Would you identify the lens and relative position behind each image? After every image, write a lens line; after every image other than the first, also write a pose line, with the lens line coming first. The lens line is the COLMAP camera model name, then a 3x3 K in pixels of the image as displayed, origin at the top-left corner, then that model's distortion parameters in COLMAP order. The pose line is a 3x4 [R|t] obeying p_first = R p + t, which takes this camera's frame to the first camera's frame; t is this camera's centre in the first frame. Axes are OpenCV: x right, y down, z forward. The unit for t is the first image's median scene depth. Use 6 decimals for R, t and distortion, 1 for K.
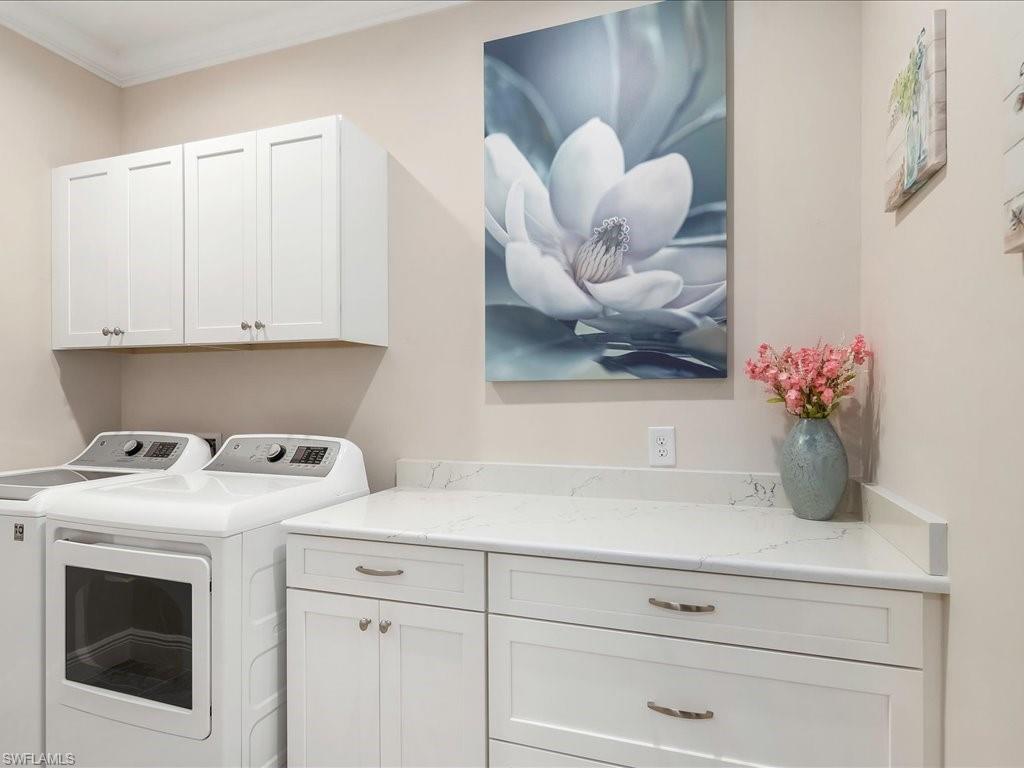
lens RADIAL K [[568.1, 0, 513.0], [0, 568.1, 392.9], [0, 0, 1]] dist [0.003095, -0.001106]
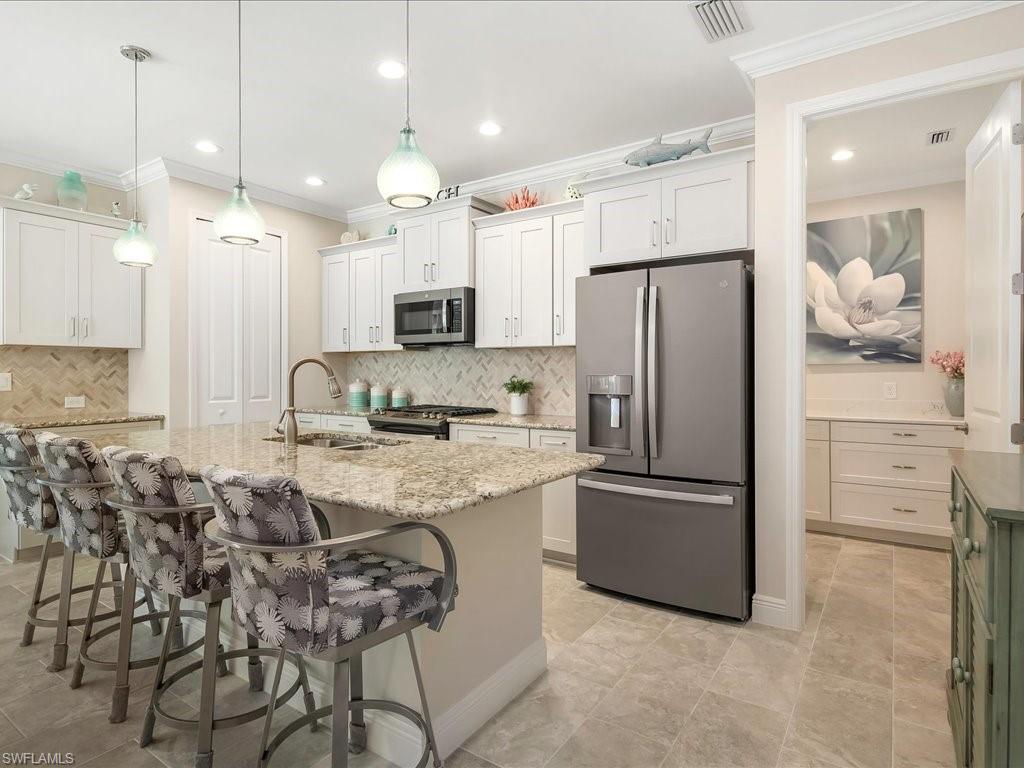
lens RADIAL K [[568.1, 0, 512.0], [0, 568.1, 370.2], [0, 0, 1]] dist [0.003095, -0.001106]
pose [[0.964552, 0.000453, -0.263892, -0.668816], [-0.001000, 0.999998, -0.001937, 0.011178], [0.263891, 0.002132, 0.964550, -1.807755]]
